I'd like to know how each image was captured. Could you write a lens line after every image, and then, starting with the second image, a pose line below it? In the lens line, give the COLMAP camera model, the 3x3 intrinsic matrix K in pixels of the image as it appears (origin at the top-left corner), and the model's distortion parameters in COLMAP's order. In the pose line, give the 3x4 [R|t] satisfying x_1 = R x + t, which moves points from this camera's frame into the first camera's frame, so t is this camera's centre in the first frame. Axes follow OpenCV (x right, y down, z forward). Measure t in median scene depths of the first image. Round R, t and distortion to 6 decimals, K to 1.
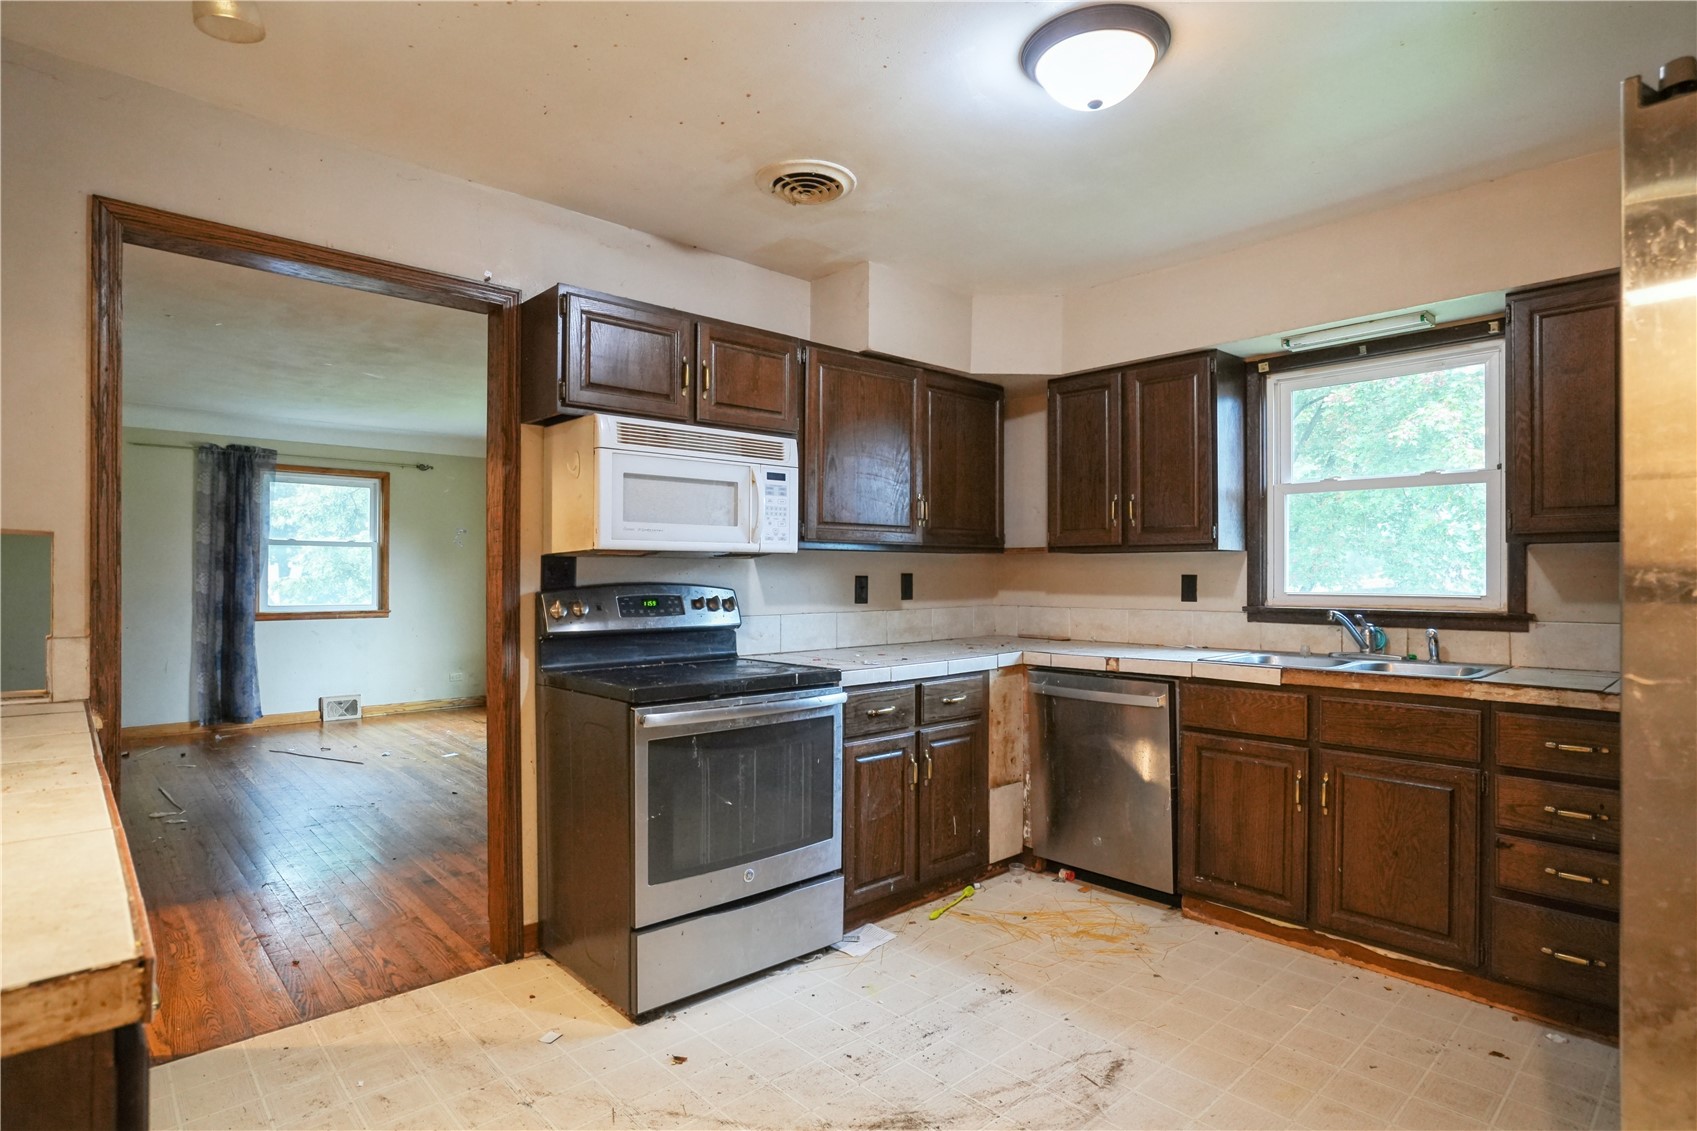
lens RADIAL K [[896.2, 0, 850.0], [0, 896.2, 572.8], [0, 0, 1]] dist [0.029950, 0.001148]
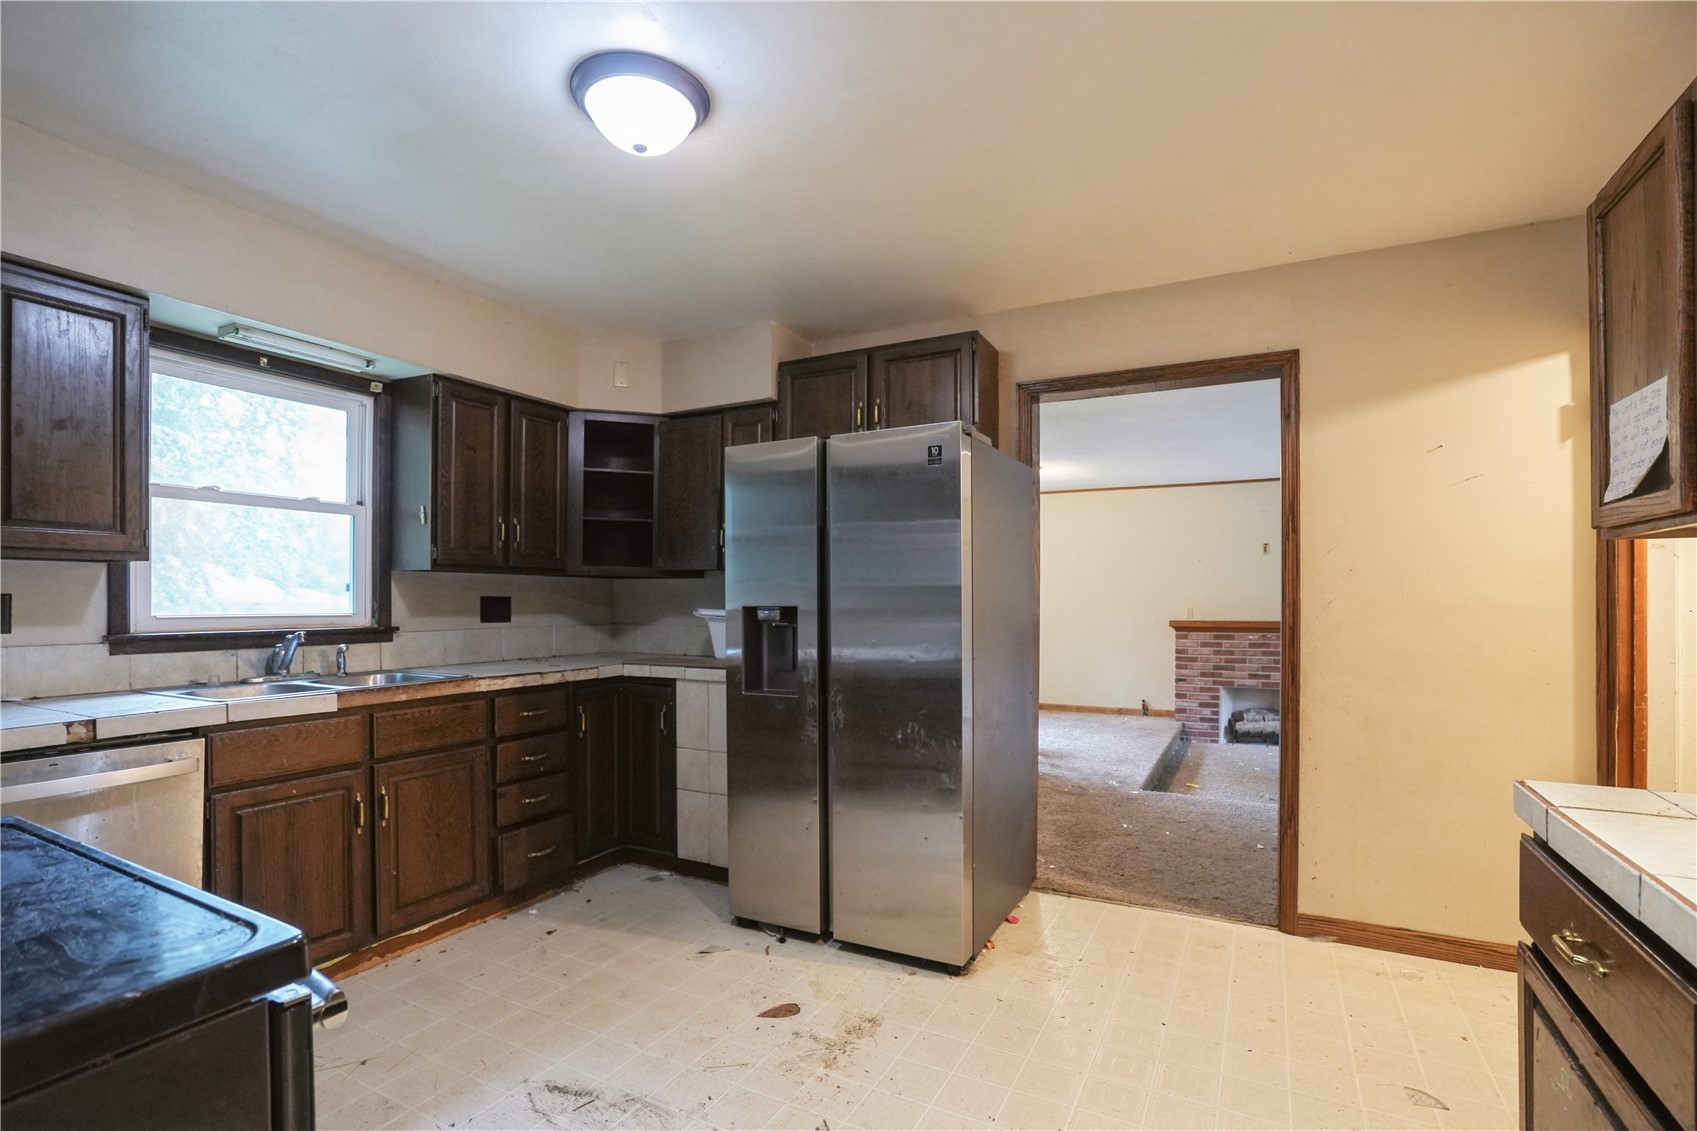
lens RADIAL K [[792.9, 0, 868.8], [0, 792.9, 596.2], [0, 0, 1]] dist [-0.001318, -0.000024]
pose [[-0.326687, 0.002511, 0.945129, -0.511686], [-0.004005, 0.999984, -0.004040, 0.005425], [-0.945124, -0.005105, -0.326671, 0.774663]]
